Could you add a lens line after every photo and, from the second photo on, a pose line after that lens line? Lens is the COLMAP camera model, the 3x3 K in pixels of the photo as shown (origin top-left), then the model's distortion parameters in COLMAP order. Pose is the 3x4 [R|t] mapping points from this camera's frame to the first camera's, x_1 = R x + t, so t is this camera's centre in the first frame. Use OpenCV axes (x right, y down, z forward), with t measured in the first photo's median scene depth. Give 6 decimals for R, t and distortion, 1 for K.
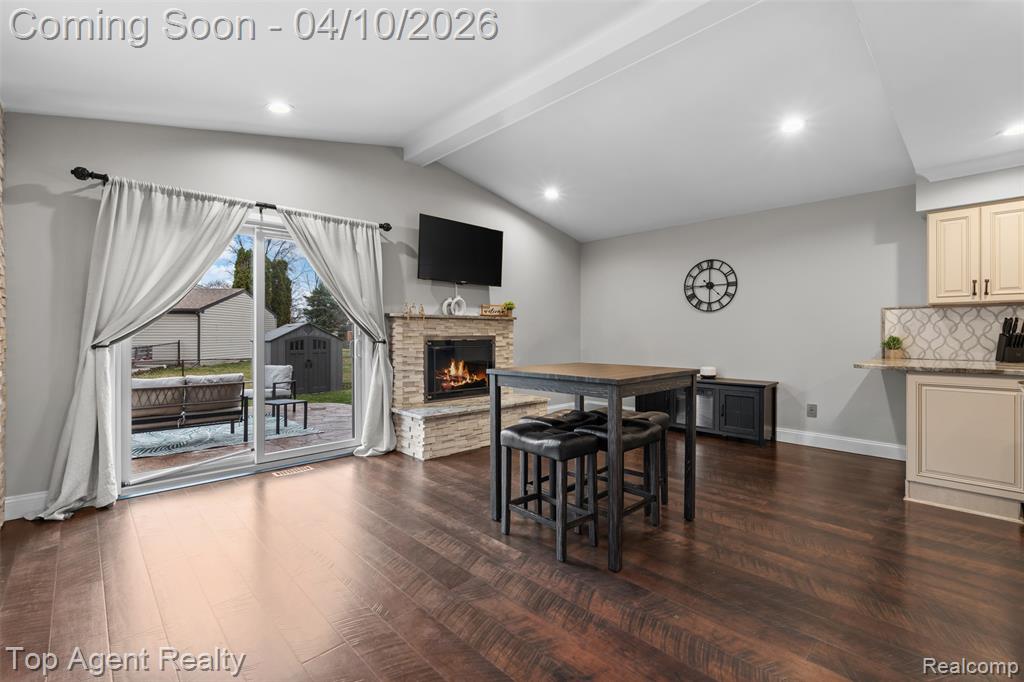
lens RADIAL K [[449.4, 0, 517.2], [0, 449.4, 334.6], [0, 0, 1]] dist [-0.004891, 0.001291]
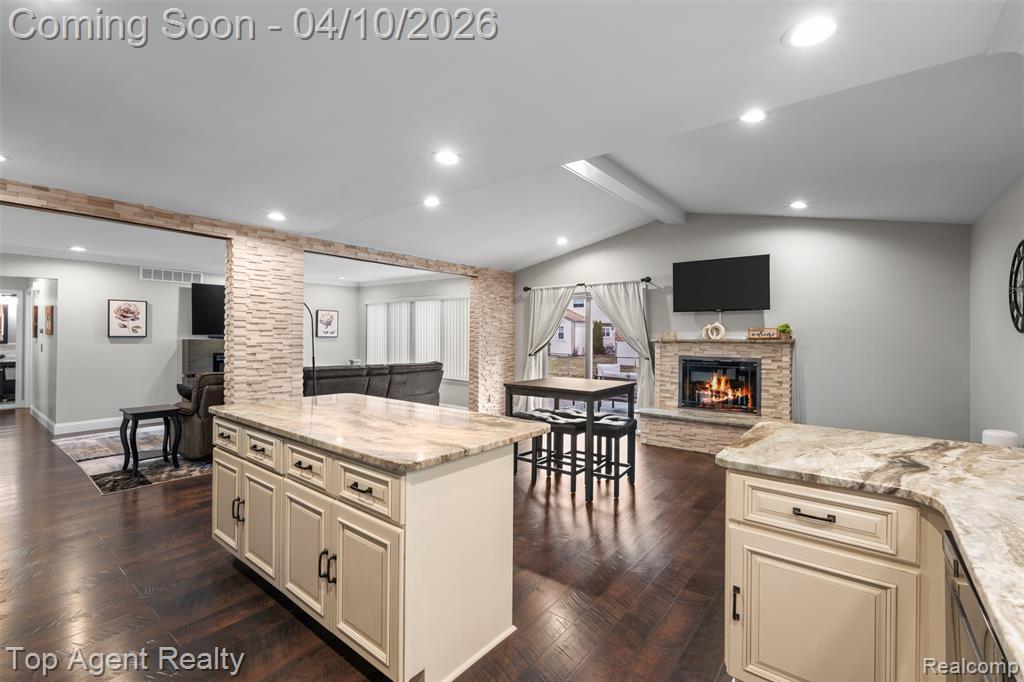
lens RADIAL K [[449.4, 0, 513.2], [0, 449.4, 336.5], [0, 0, 1]] dist [-0.004891, 0.001291]
pose [[0.136082, 0.001136, -0.990697, 1.092570], [-0.004662, 0.999989, 0.000507, -0.055188], [0.990687, 0.004550, 0.136086, 0.375978]]
